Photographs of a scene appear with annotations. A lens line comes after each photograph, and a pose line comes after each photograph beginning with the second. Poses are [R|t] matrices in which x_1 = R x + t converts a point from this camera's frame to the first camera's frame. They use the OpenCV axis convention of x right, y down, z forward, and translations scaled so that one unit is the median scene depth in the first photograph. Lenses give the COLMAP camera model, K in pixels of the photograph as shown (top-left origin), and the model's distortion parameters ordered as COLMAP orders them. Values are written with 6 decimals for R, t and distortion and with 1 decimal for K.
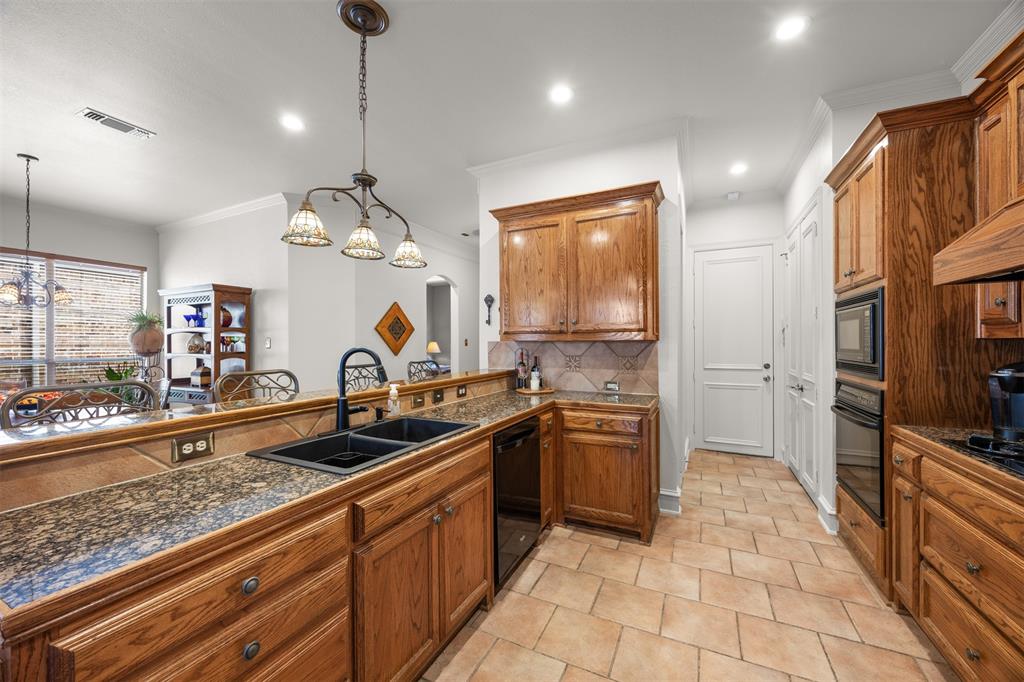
lens RADIAL K [[391.7, 0, 515.6], [0, 391.7, 344.5], [0, 0, 1]] dist [-0.002955, -0.000266]
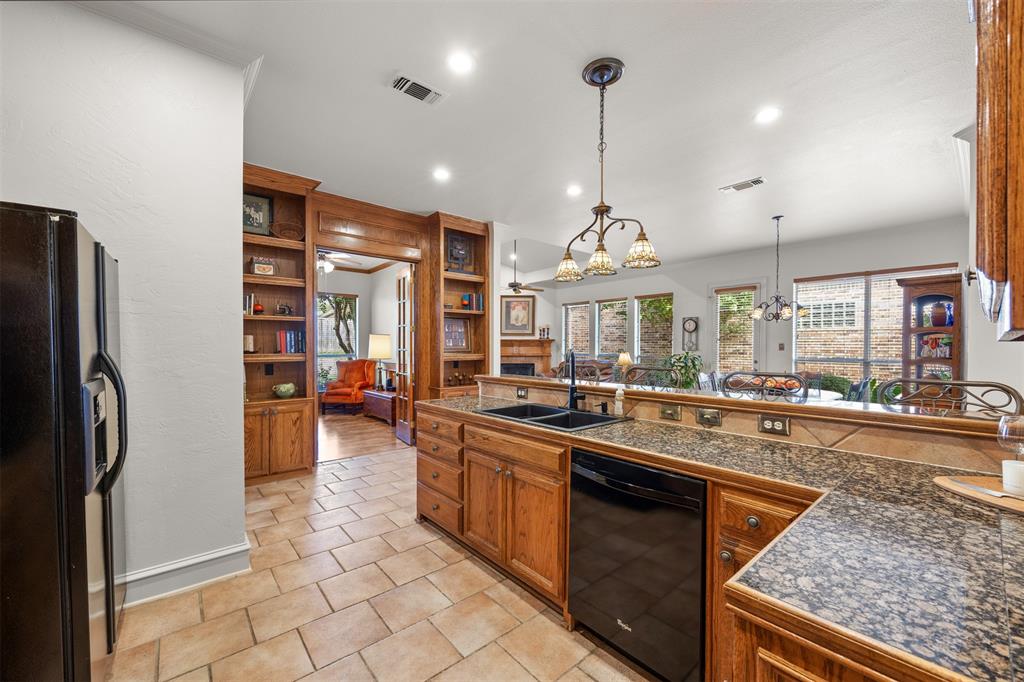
lens RADIAL K [[391.7, 0, 541.9], [0, 391.7, 354.9], [0, 0, 1]] dist [-0.002955, -0.000266]
pose [[-0.355405, 0.024519, -0.934391, 0.839939], [-0.000730, 0.999648, 0.026509, -0.009949], [0.934712, 0.010104, -0.355262, 1.305776]]
